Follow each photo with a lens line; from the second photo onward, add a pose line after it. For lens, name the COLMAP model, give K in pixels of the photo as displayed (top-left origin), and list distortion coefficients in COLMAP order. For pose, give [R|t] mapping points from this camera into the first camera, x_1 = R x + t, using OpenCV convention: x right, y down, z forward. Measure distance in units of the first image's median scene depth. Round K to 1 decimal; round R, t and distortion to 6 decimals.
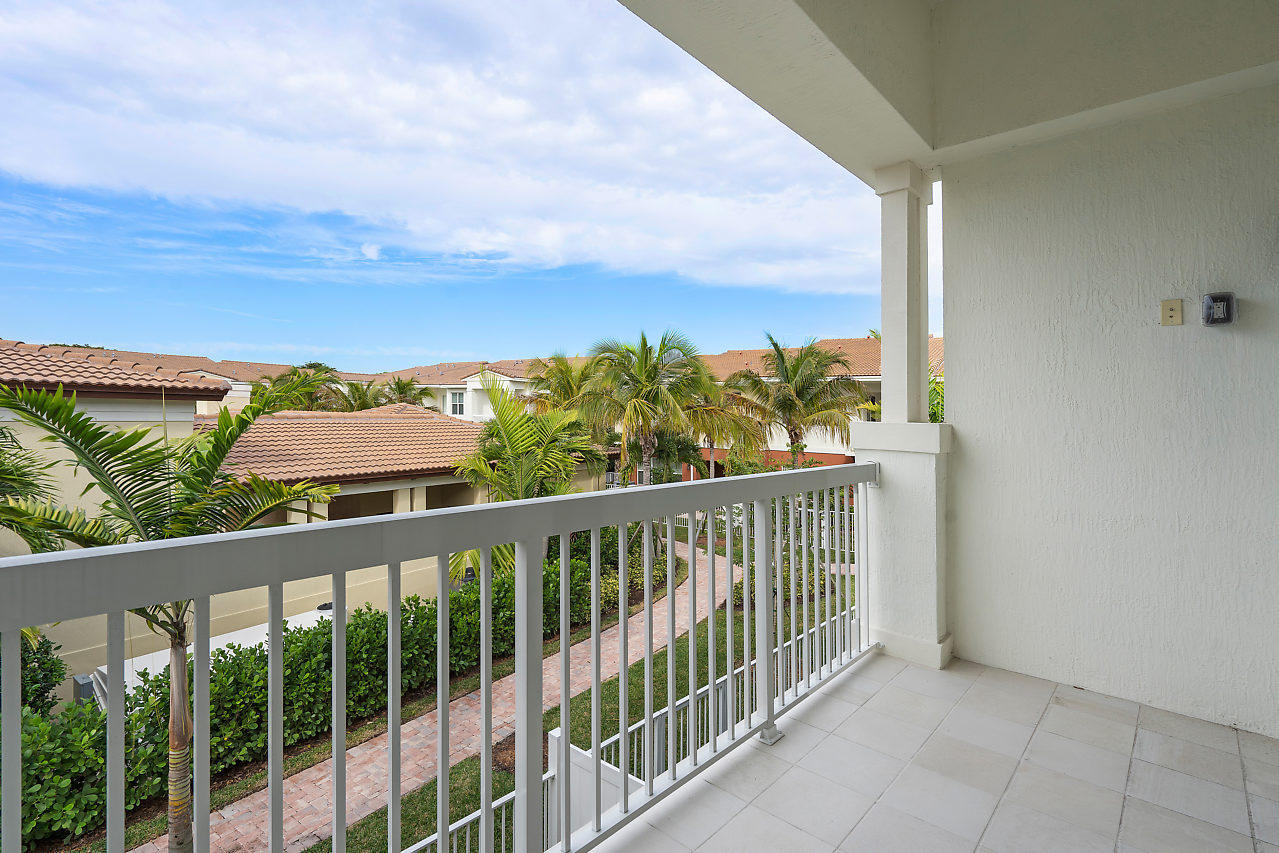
lens RADIAL K [[594.4, 0, 639.5], [0, 594.4, 426.5], [0, 0, 1]] dist [-0.000105, 0.000087]
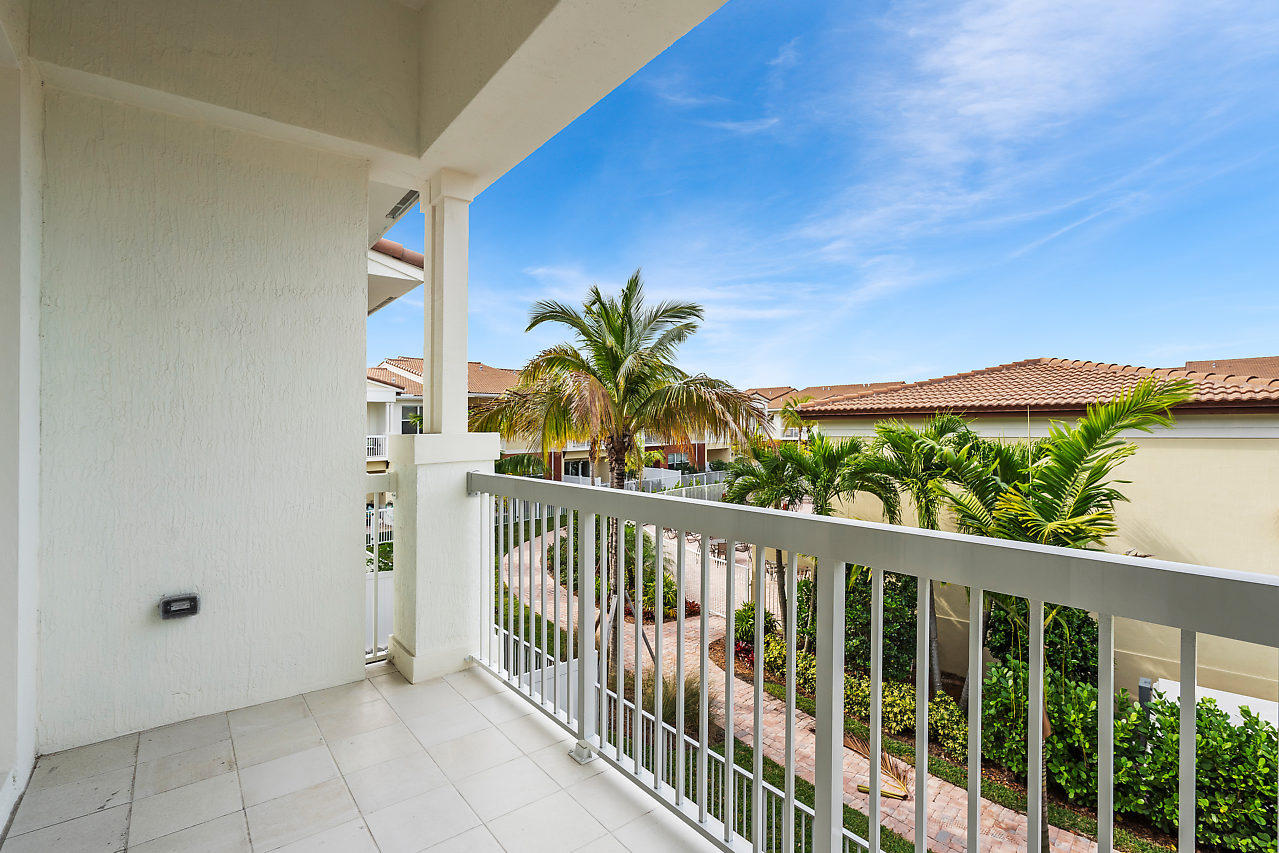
lens RADIAL K [[594.4, 0, 639.5], [0, 594.4, 426.5], [0, 0, 1]] dist [-0.000105, 0.000087]
pose [[-0.154567, -0.021214, -0.987755, 0.419763], [-0.012194, 0.999734, -0.019563, 0.005603], [0.987907, 0.009021, -0.154785, 0.451729]]
